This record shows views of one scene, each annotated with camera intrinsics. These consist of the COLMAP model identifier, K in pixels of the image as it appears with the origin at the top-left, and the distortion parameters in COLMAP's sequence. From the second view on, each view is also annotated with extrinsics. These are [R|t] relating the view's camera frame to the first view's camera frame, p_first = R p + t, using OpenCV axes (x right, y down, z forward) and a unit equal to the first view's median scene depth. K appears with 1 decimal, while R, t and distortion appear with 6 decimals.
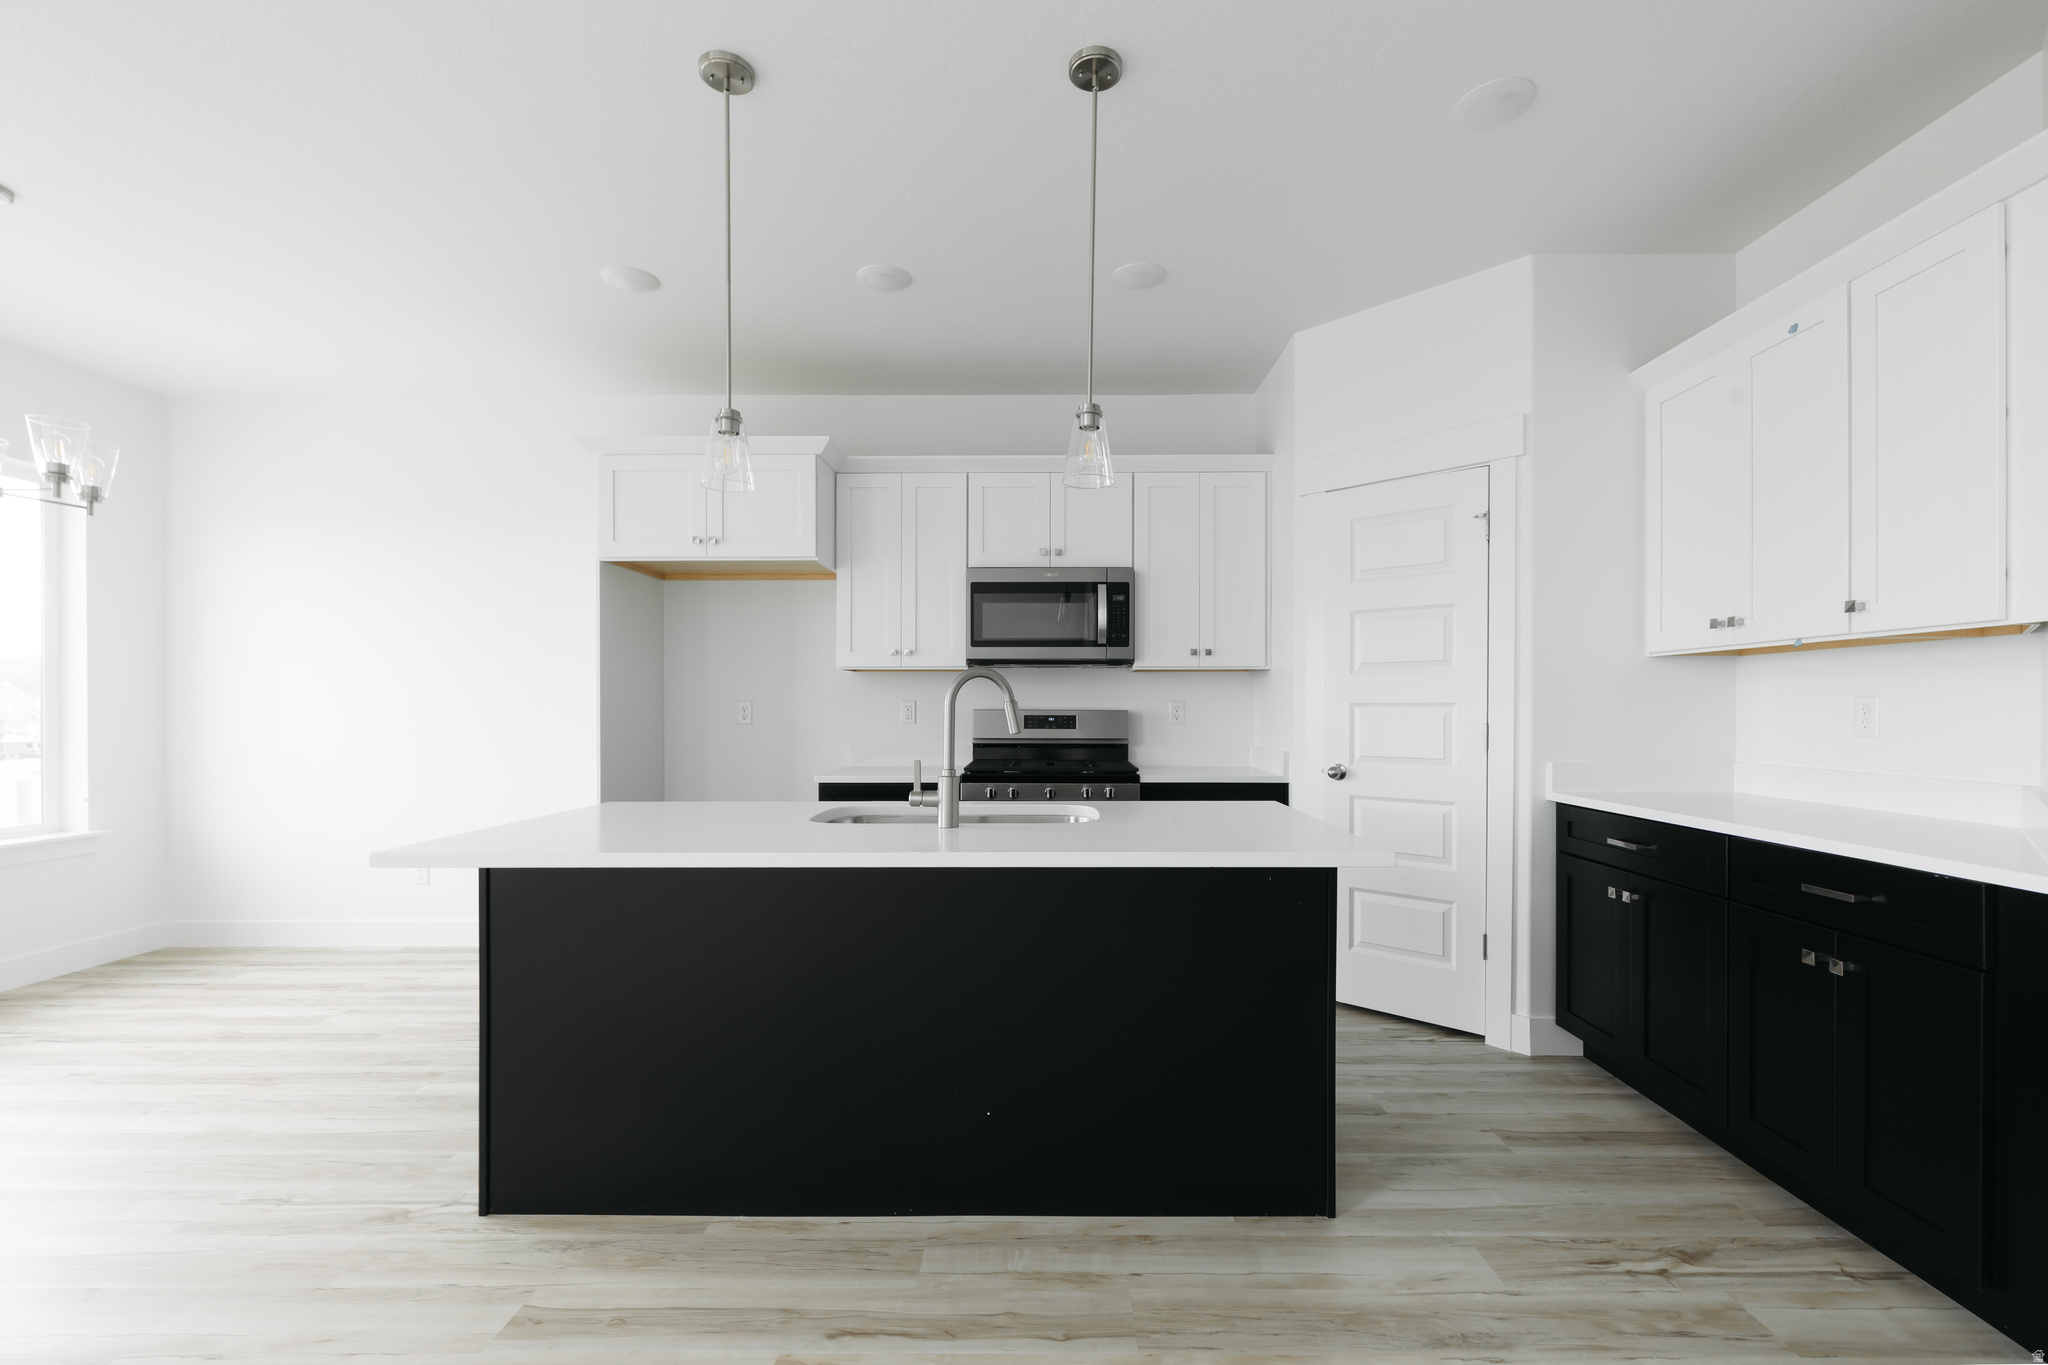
lens RADIAL K [[883.3, 0, 1051.4], [0, 883.3, 707.6], [0, 0, 1]] dist [0.002032, -0.000086]
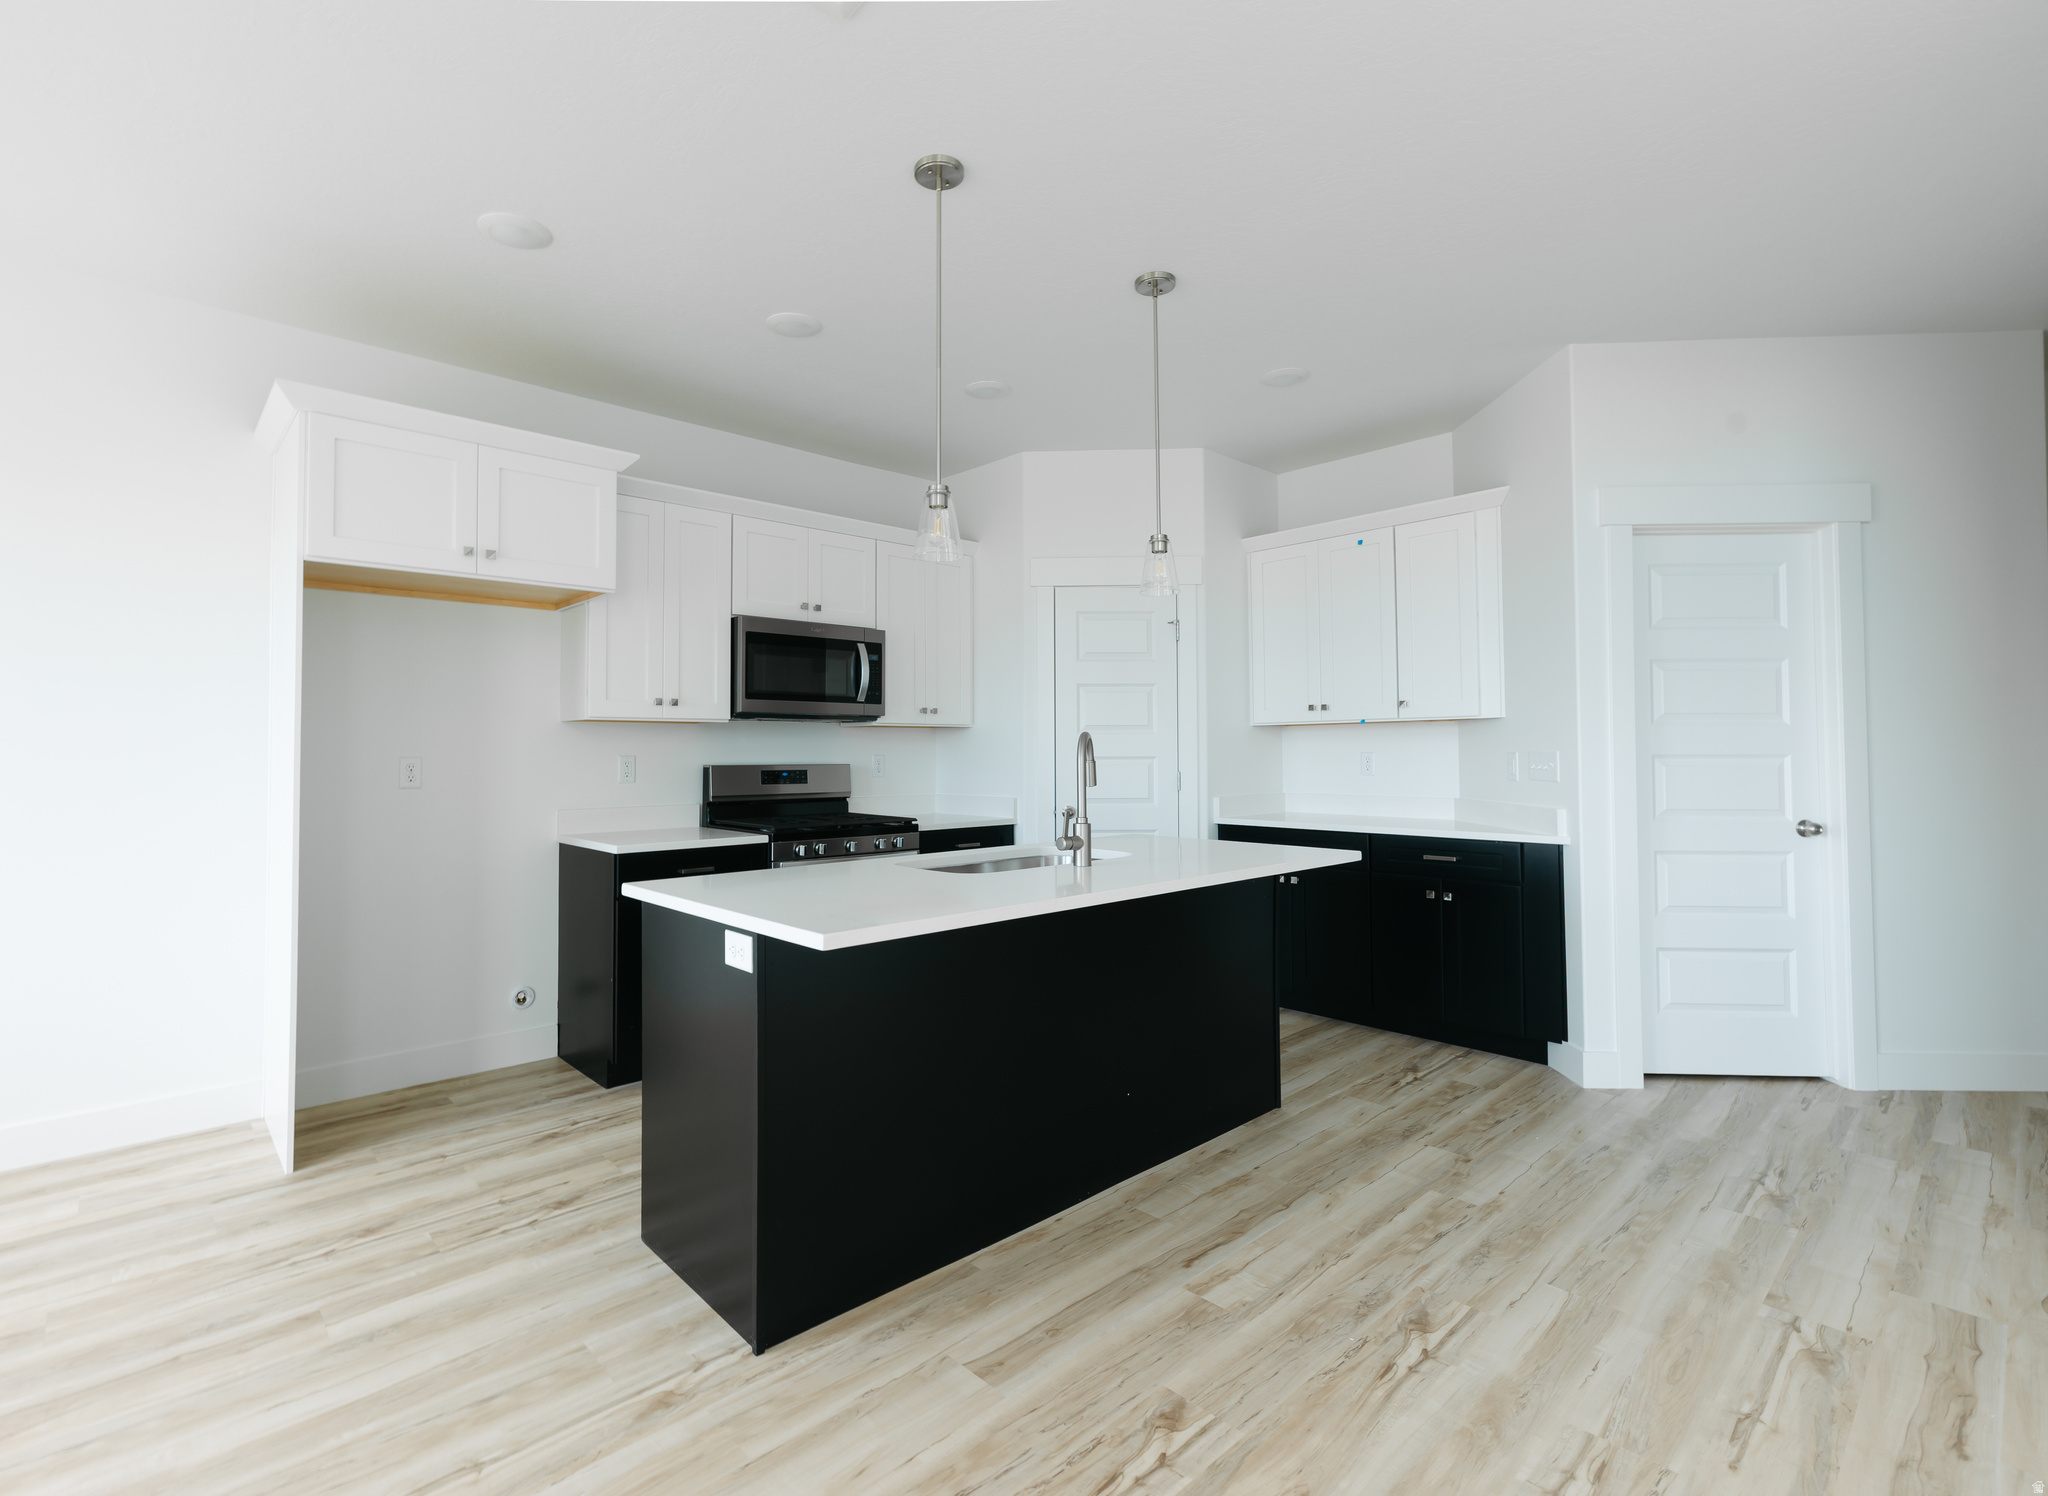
lens RADIAL K [[954.9, 0, 990.3], [0, 954.9, 724.7], [0, 0, 1]] dist [-0.001362, 0.001412]
pose [[0.735452, 0.016590, 0.677373, -0.801504], [0.005413, 0.999524, -0.030357, -0.012384], [-0.677555, 0.025993, 0.735013, 0.097253]]
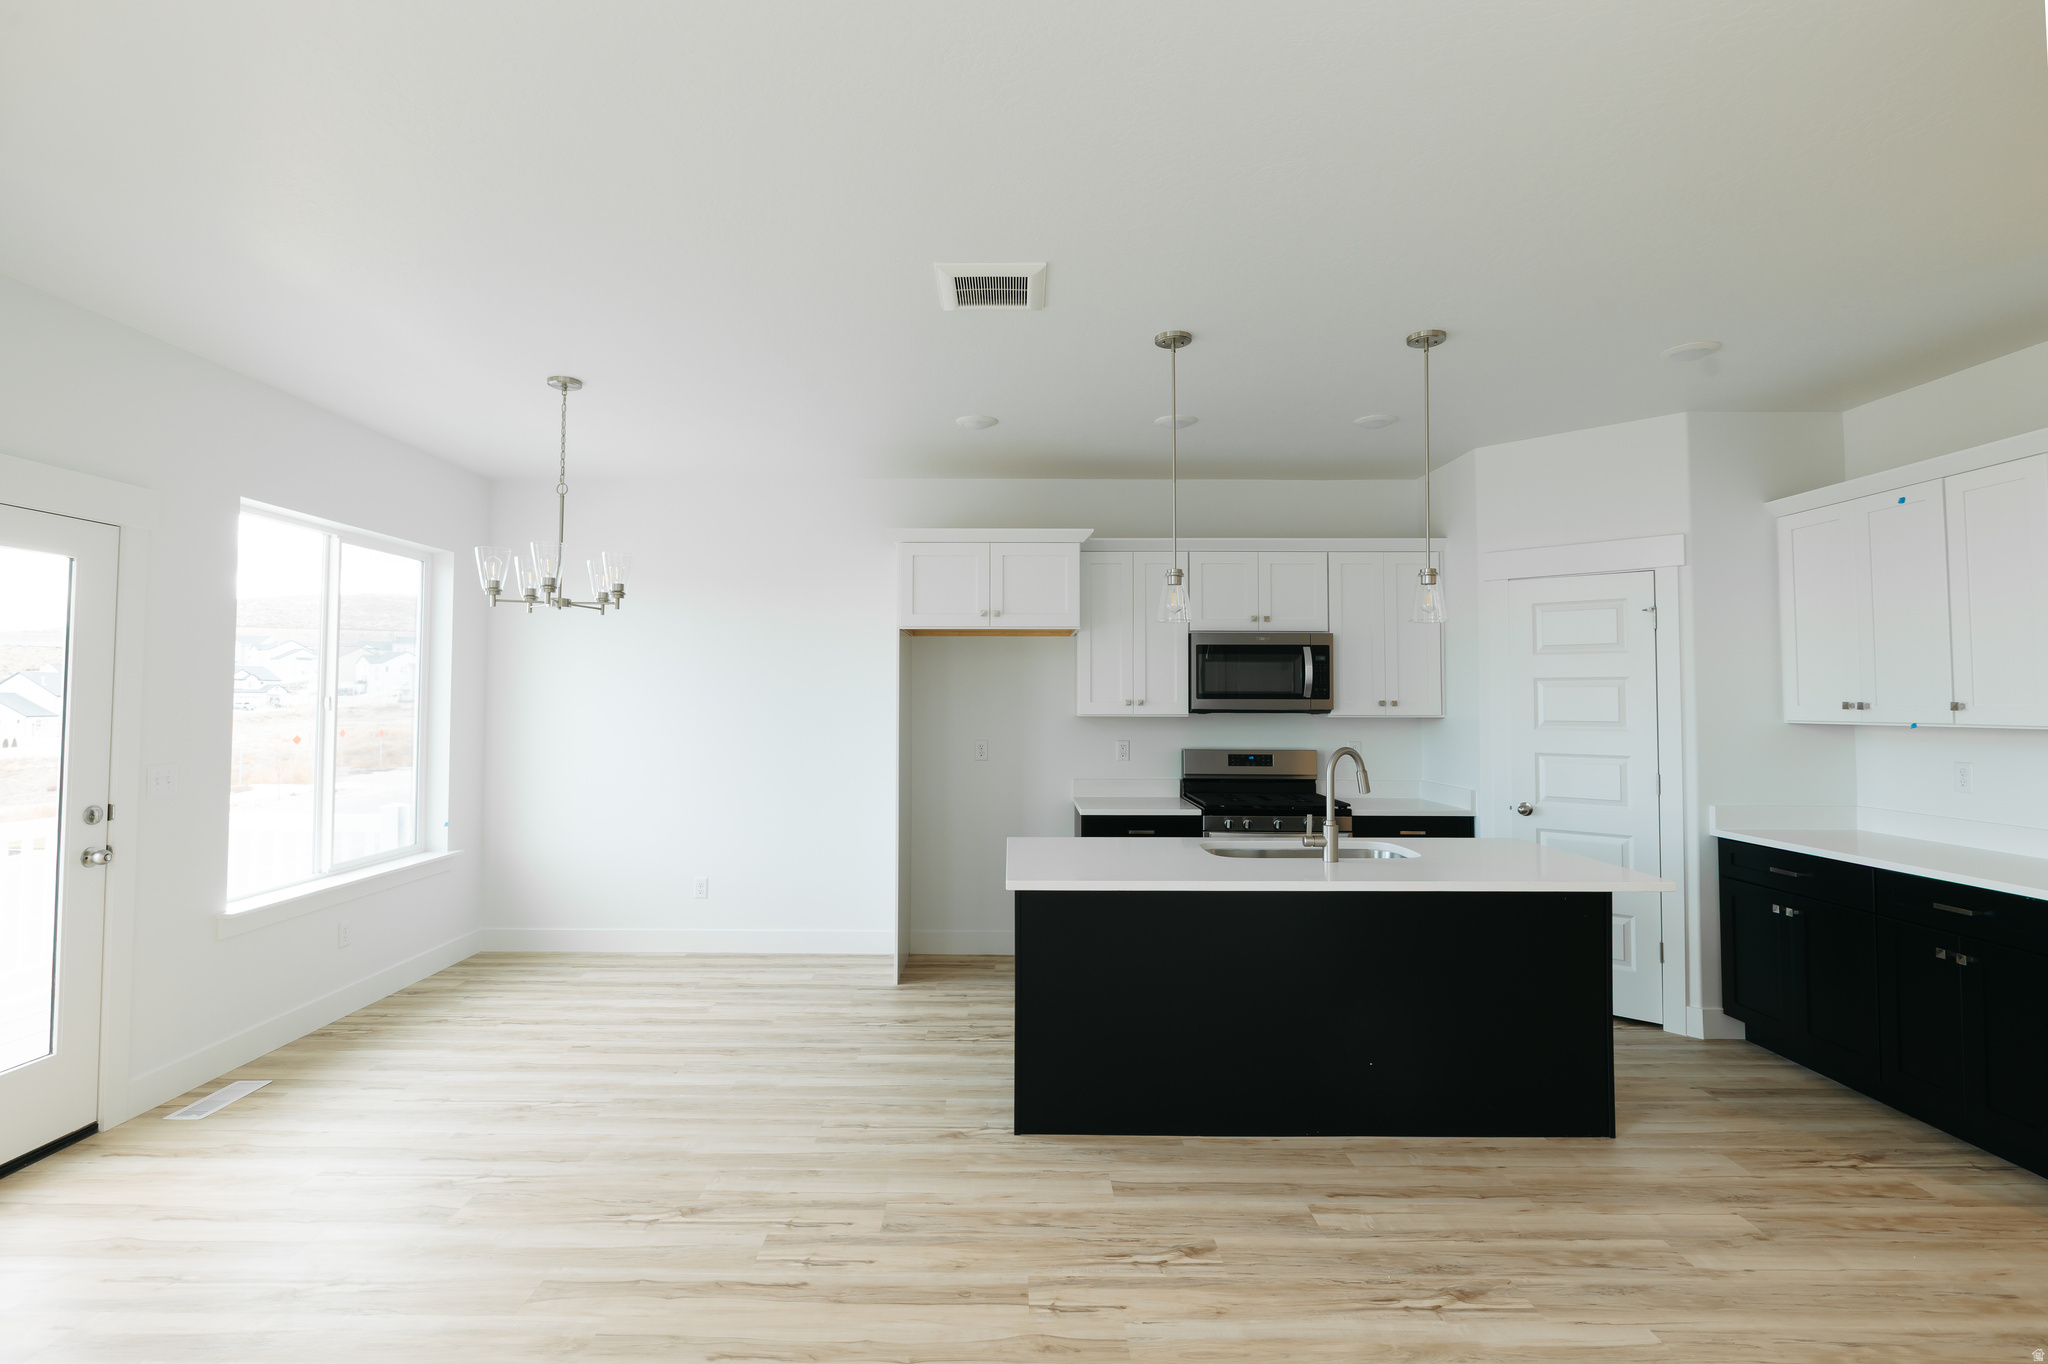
lens RADIAL K [[980.1, 0, 1001.6], [0, 980.1, 656.1], [0, 0, 1]] dist [-0.009705, 0.003048]
pose [[0.999987, 0.003609, -0.003526, -0.473783], [-0.003764, 0.998980, -0.044998, -0.089769], [0.003360, 0.045010, 0.998981, -0.434897]]
